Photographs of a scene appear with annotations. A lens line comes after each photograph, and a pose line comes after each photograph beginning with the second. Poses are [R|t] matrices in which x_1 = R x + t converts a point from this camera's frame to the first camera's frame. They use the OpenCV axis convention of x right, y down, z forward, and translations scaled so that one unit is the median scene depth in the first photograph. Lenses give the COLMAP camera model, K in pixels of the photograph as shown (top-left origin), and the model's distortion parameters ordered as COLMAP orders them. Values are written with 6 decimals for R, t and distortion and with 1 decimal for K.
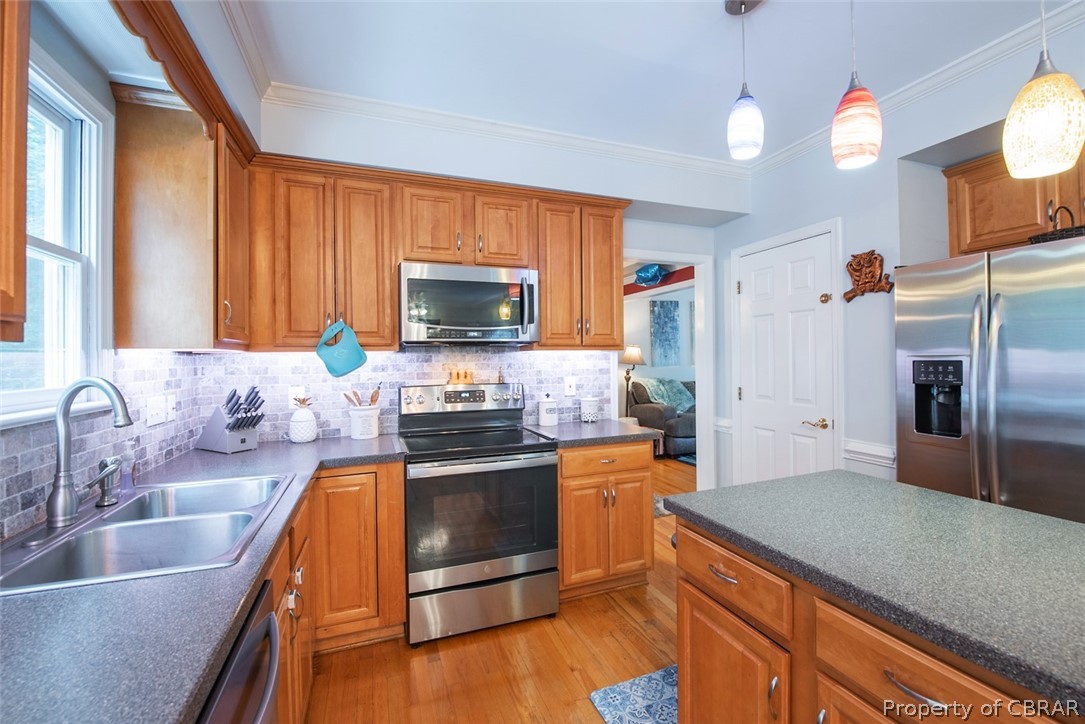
lens RADIAL K [[449.9, 0, 542.9], [0, 449.9, 354.6], [0, 0, 1]] dist [-0.000117, -0.000009]
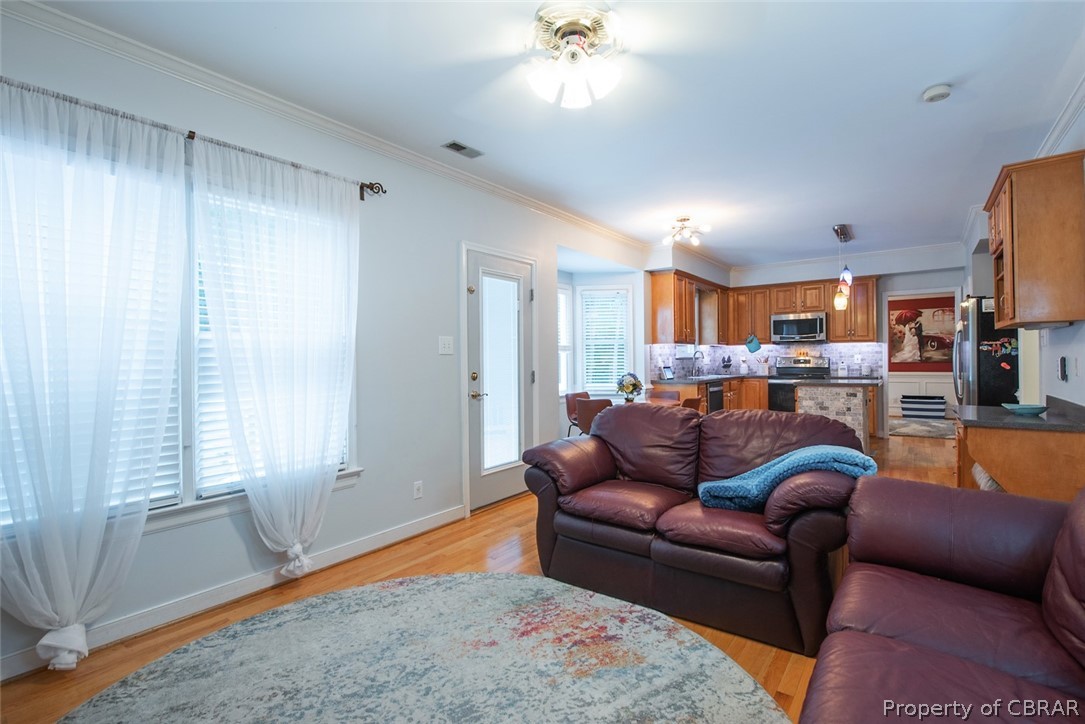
lens RADIAL K [[501.1, 0, 539.6], [0, 501.1, 357.9], [0, 0, 1]] dist [0.001221, 0.000099]
pose [[0.535162, 0.006057, -0.844728, 1.603420], [0.009482, 0.999868, 0.013177, 0.021549], [0.844696, -0.015061, 0.535034, -2.000644]]
